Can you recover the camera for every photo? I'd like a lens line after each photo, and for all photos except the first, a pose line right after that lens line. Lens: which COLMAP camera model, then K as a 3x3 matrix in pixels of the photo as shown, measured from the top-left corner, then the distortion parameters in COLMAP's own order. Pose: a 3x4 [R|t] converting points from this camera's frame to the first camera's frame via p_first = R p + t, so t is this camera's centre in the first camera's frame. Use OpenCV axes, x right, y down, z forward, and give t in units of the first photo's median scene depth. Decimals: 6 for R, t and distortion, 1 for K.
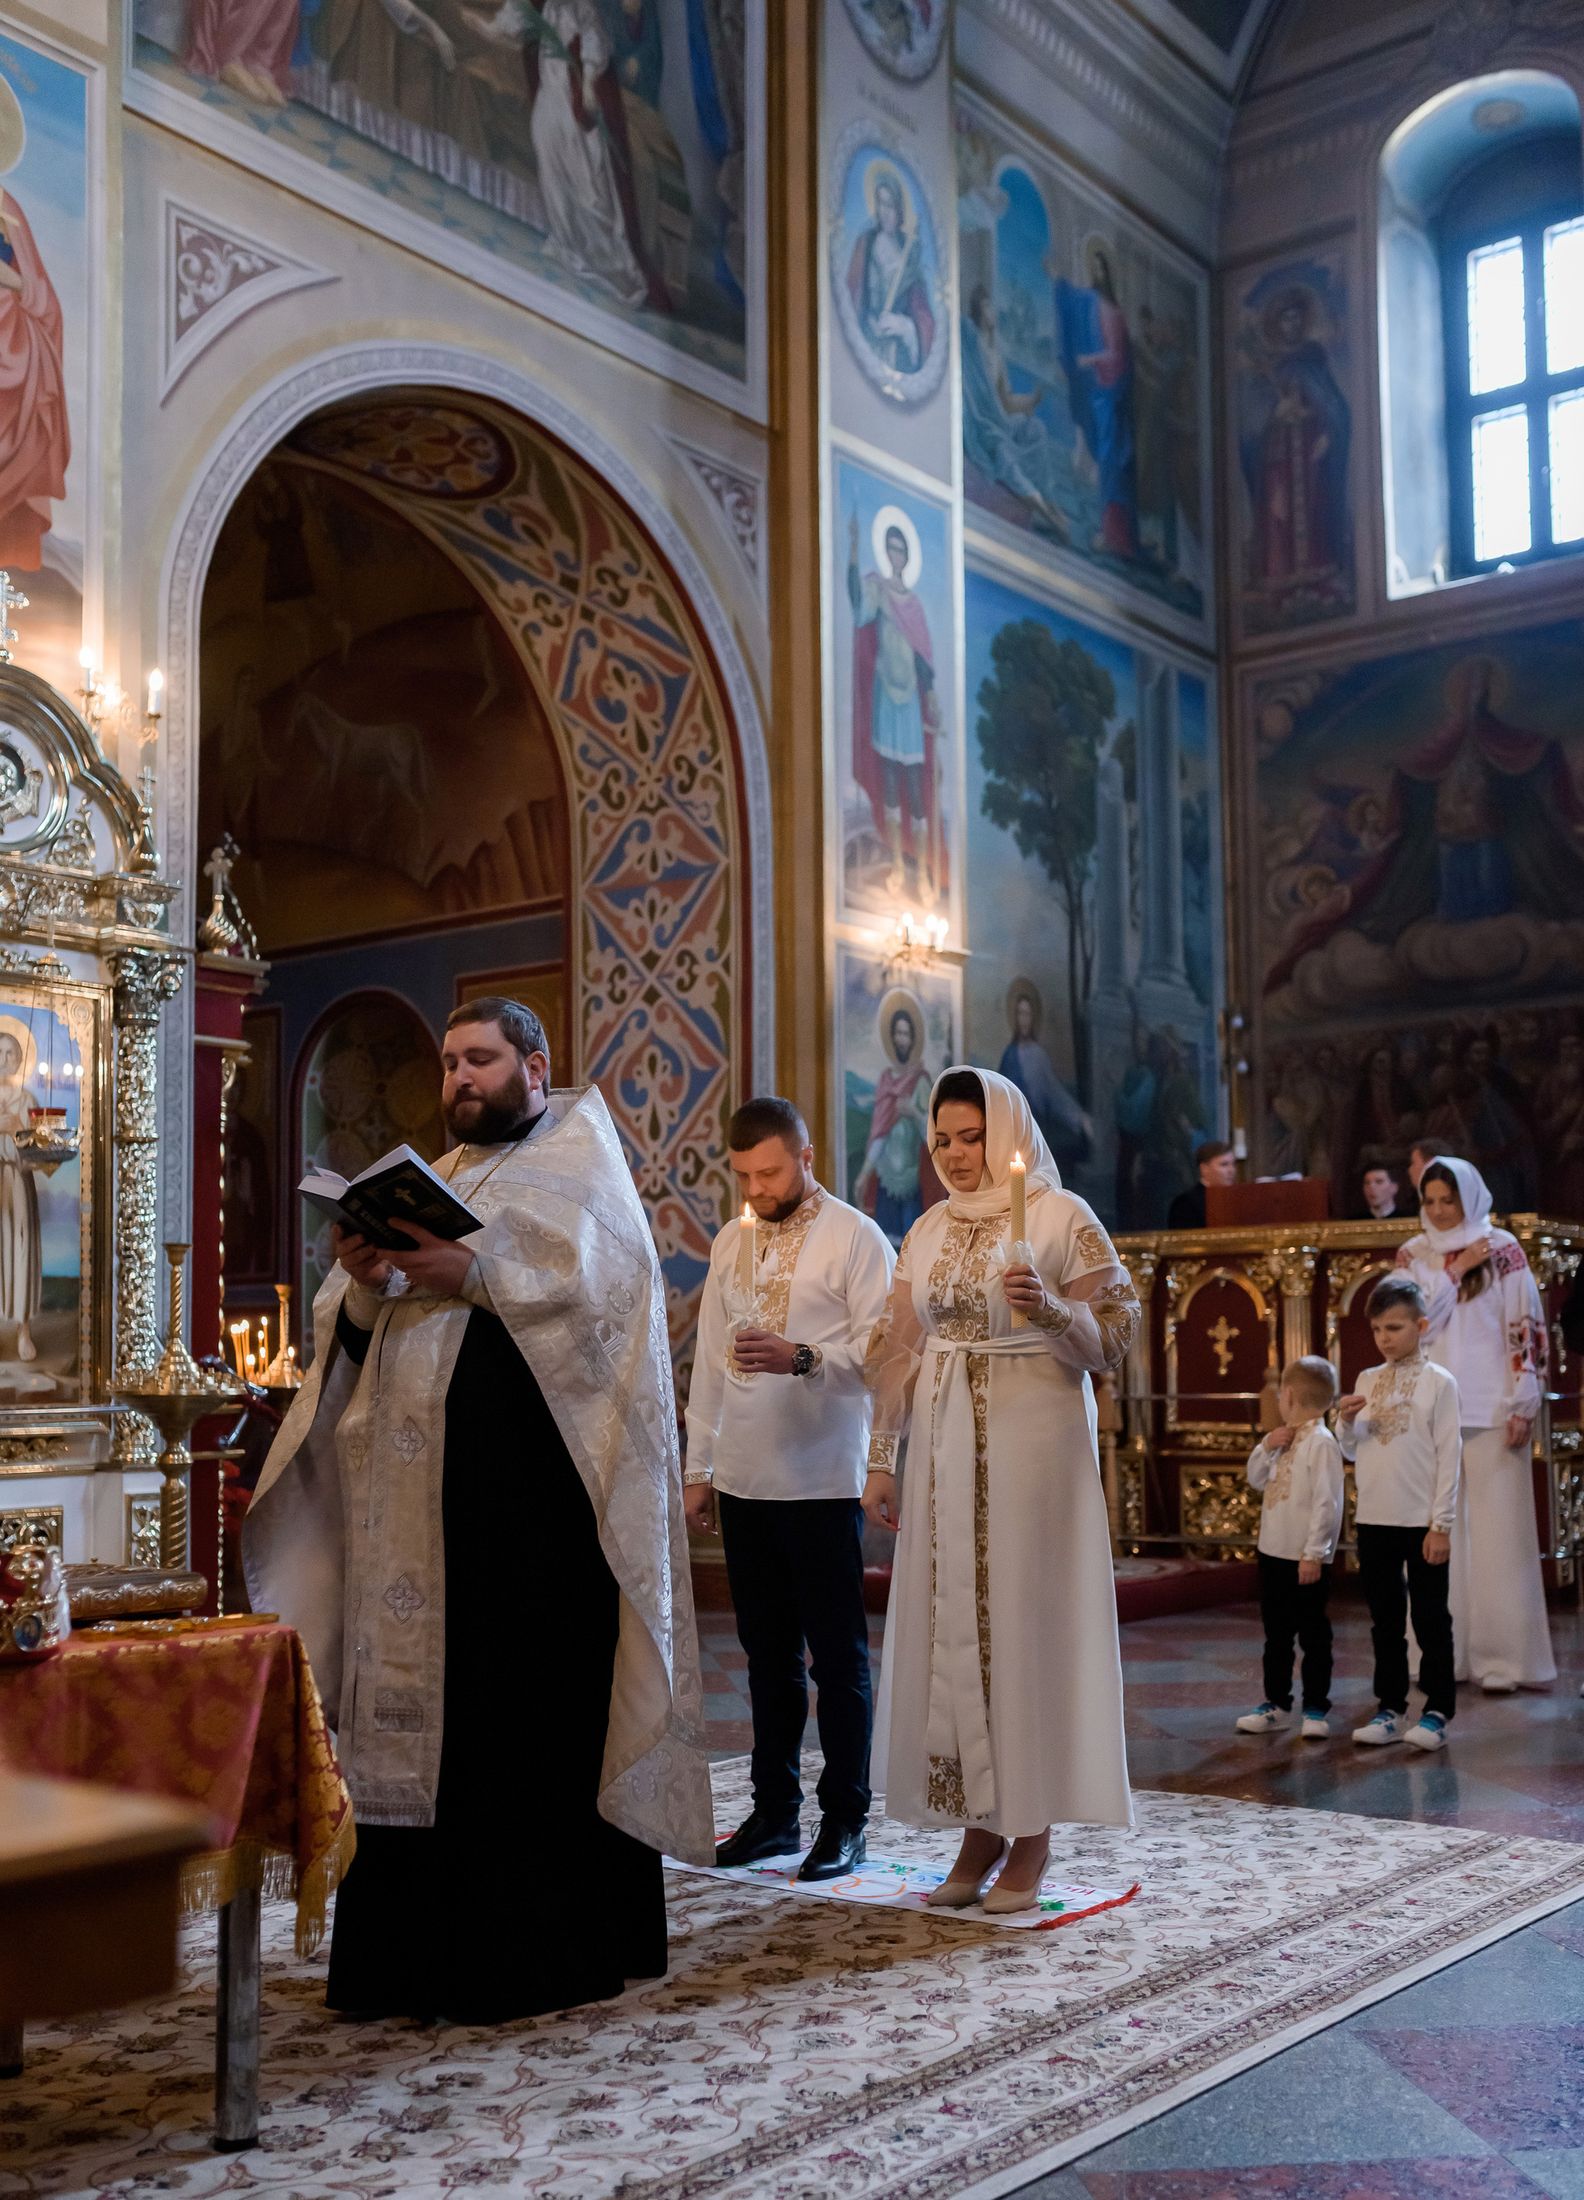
lens RADIAL K [[2297.5, 0, 804.3], [0, 2297.5, 1215.9], [0, 0, 1]] dist [-0.003991, -0.002375]
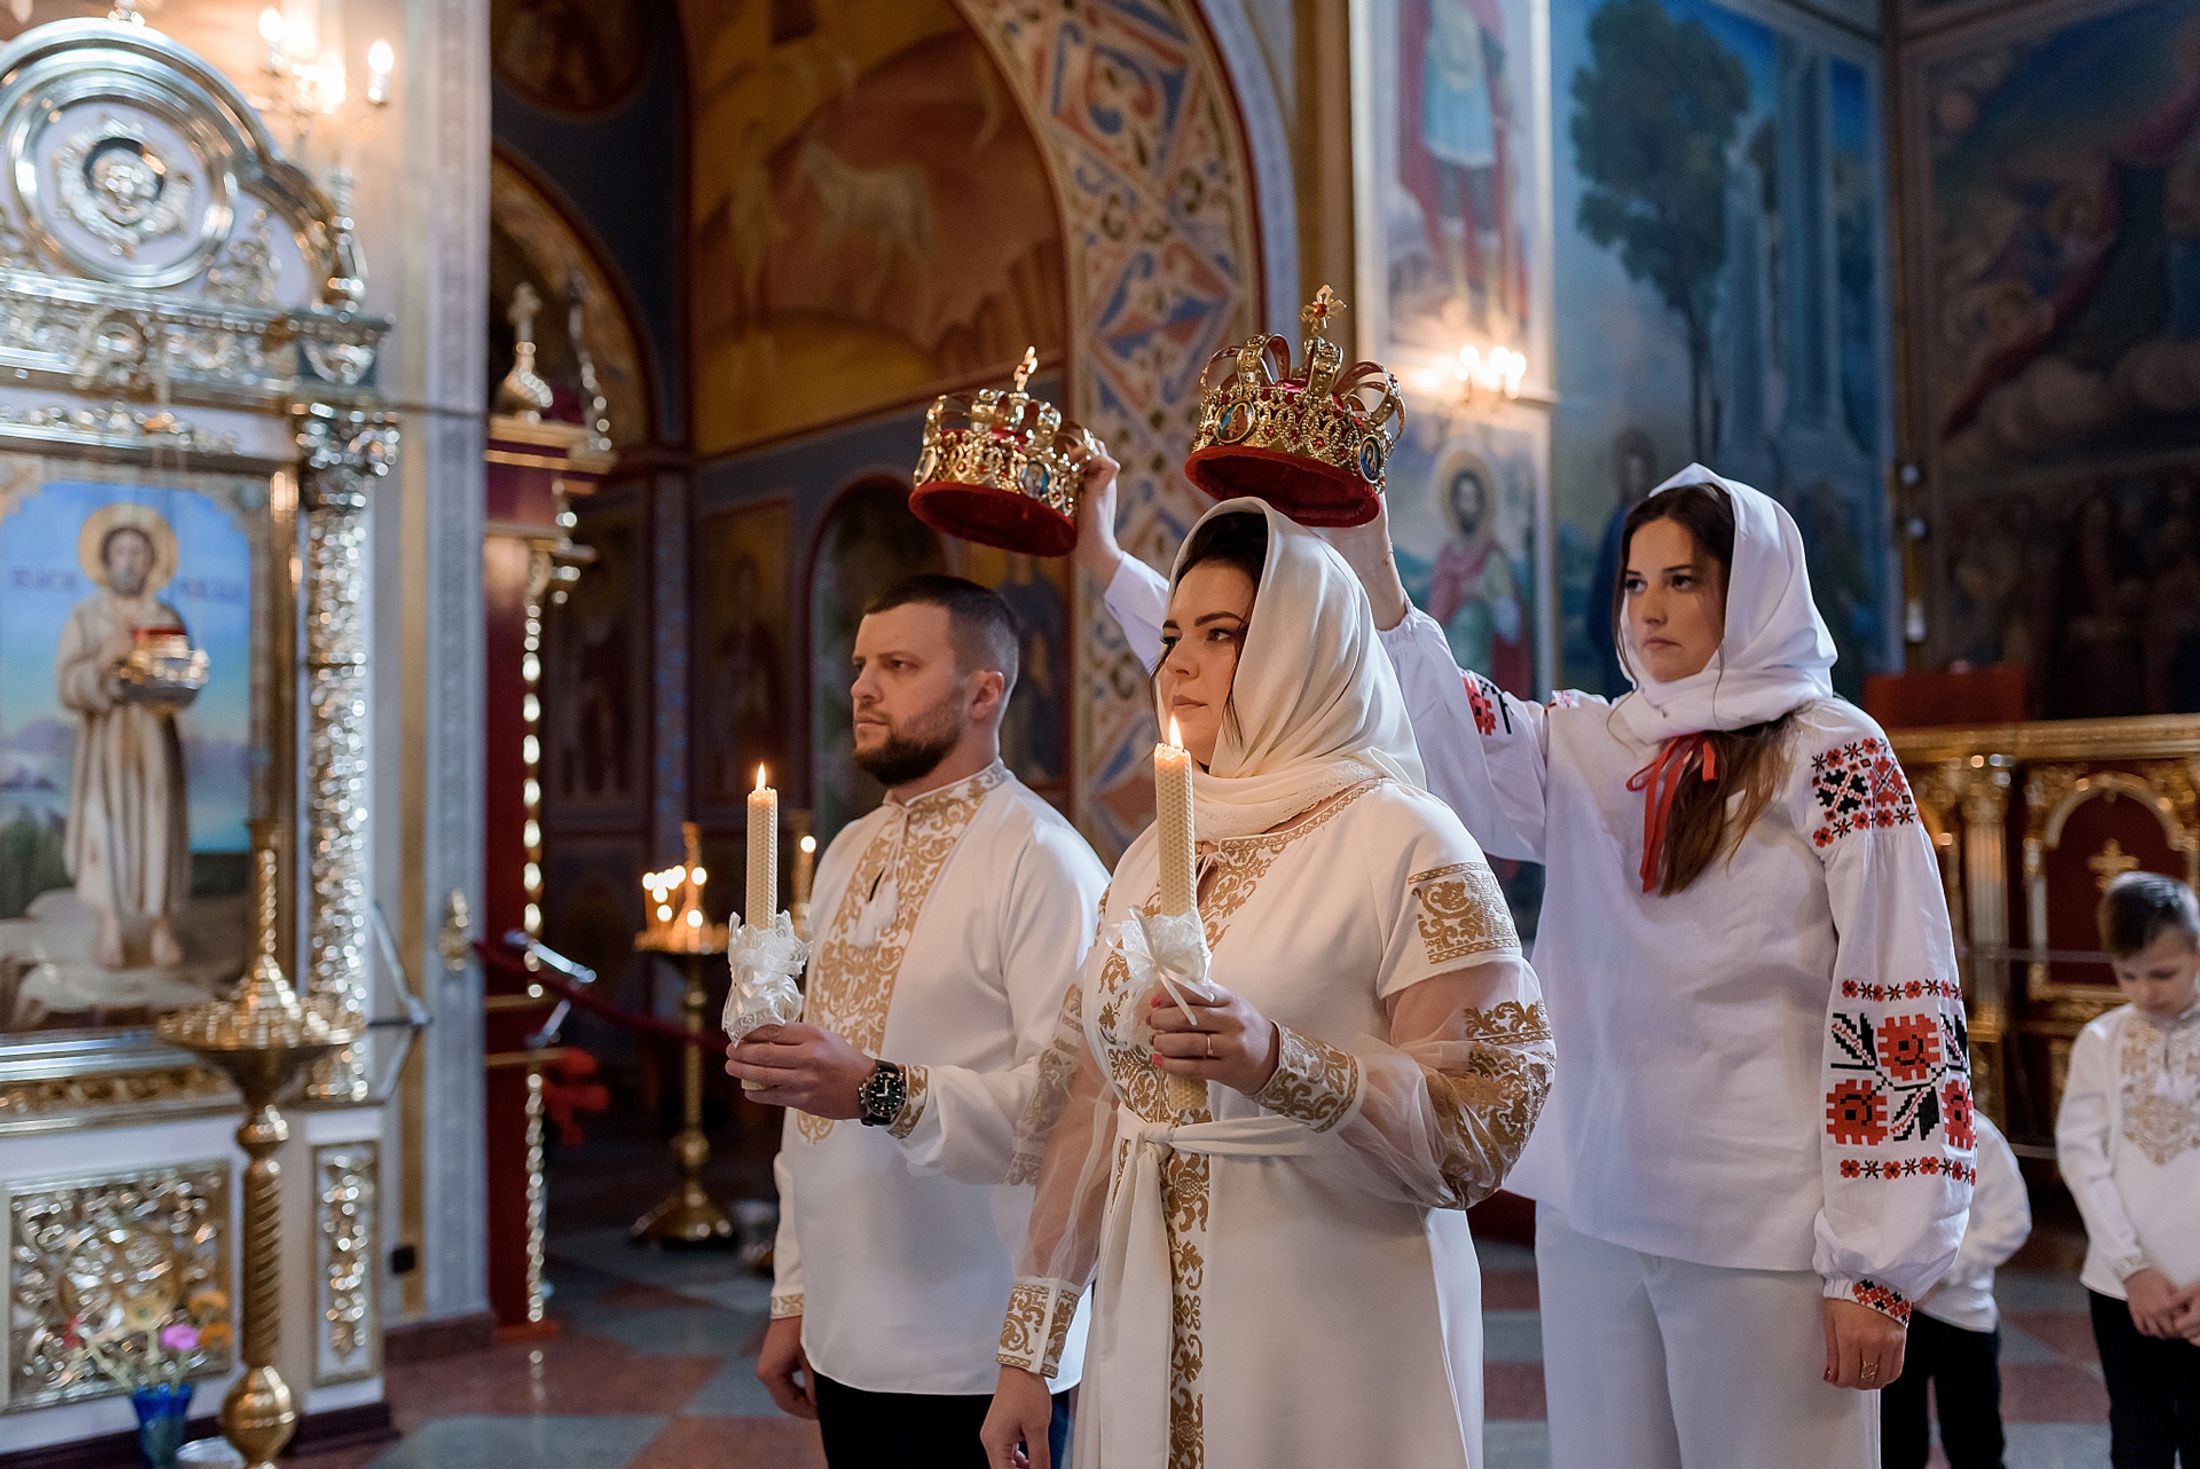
lens RADIAL K [[2133.5, 0, 1091.6], [0, 2133.5, 739.0], [0, 0, 1]] dist [-0.008498, 0.014291]
pose [[0.982093, -0.013277, -0.187929, 0.053327], [0.017369, 0.999646, 0.020146, -0.012067], [0.187595, -0.023050, 0.981976, 0.236463]]
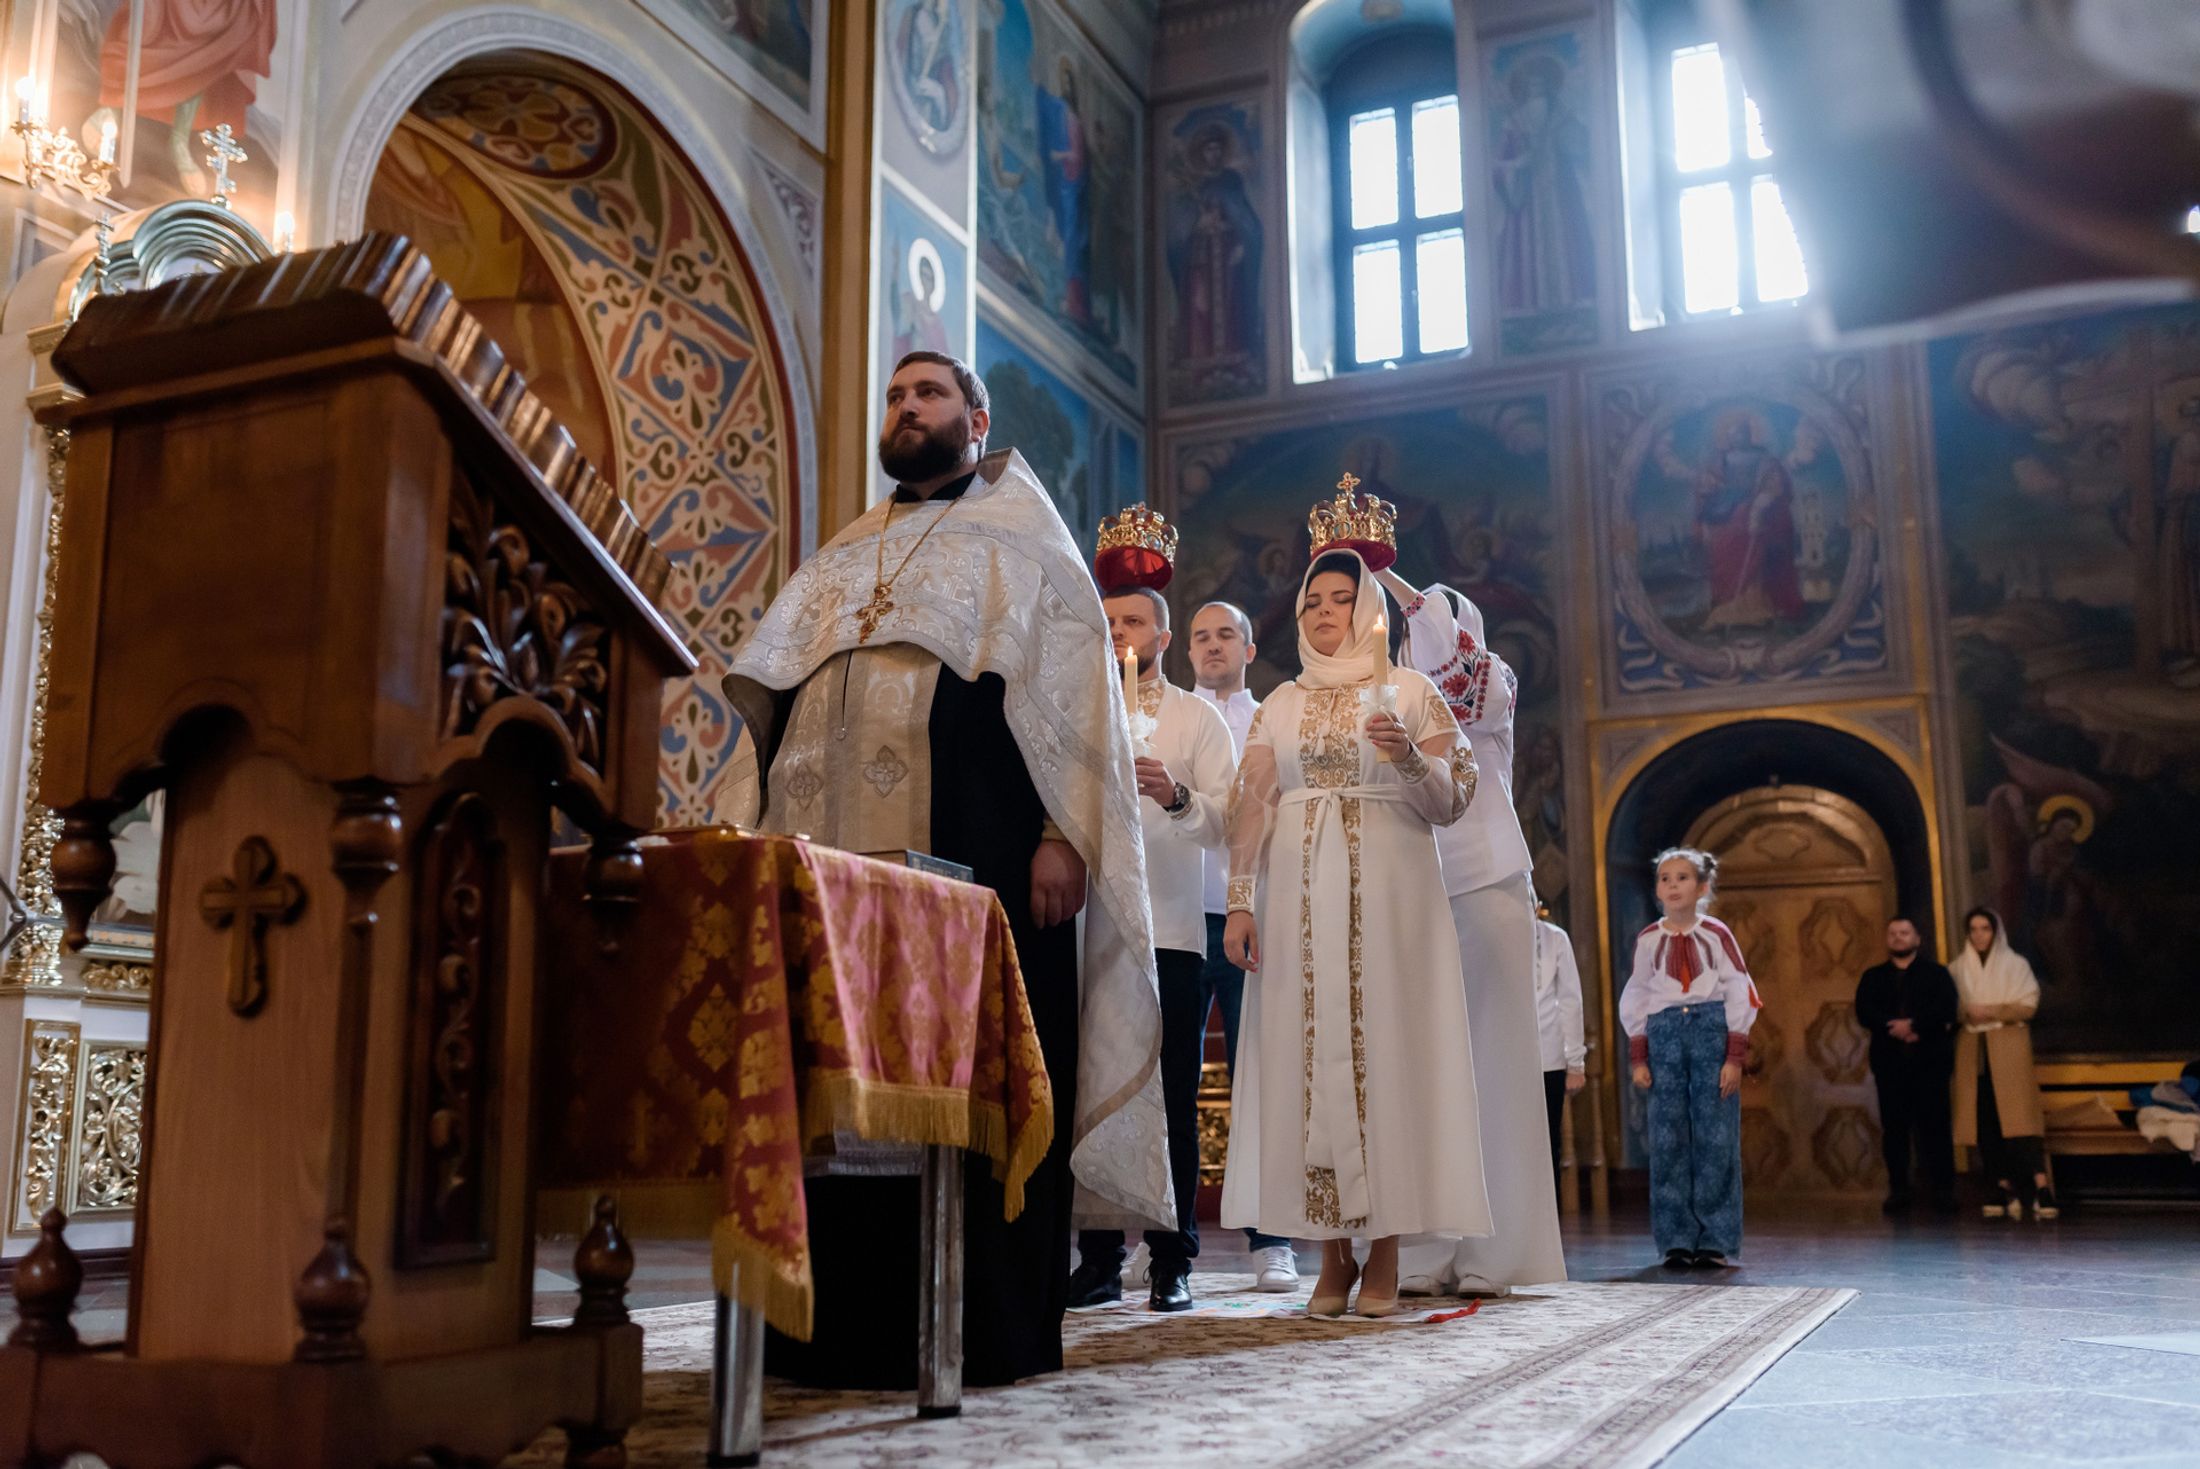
lens RADIAL K [[2064.2, 0, 1100.7], [0, 2064.2, 739.5], [0, 0, 1]] dist [-0.004914, 0.005022]
pose [[0.969502, 0.052293, 0.239442, -0.111124], [-0.022371, 0.991776, -0.126019, 0.063042], [-0.244062, 0.116819, 0.962698, 0.030349]]
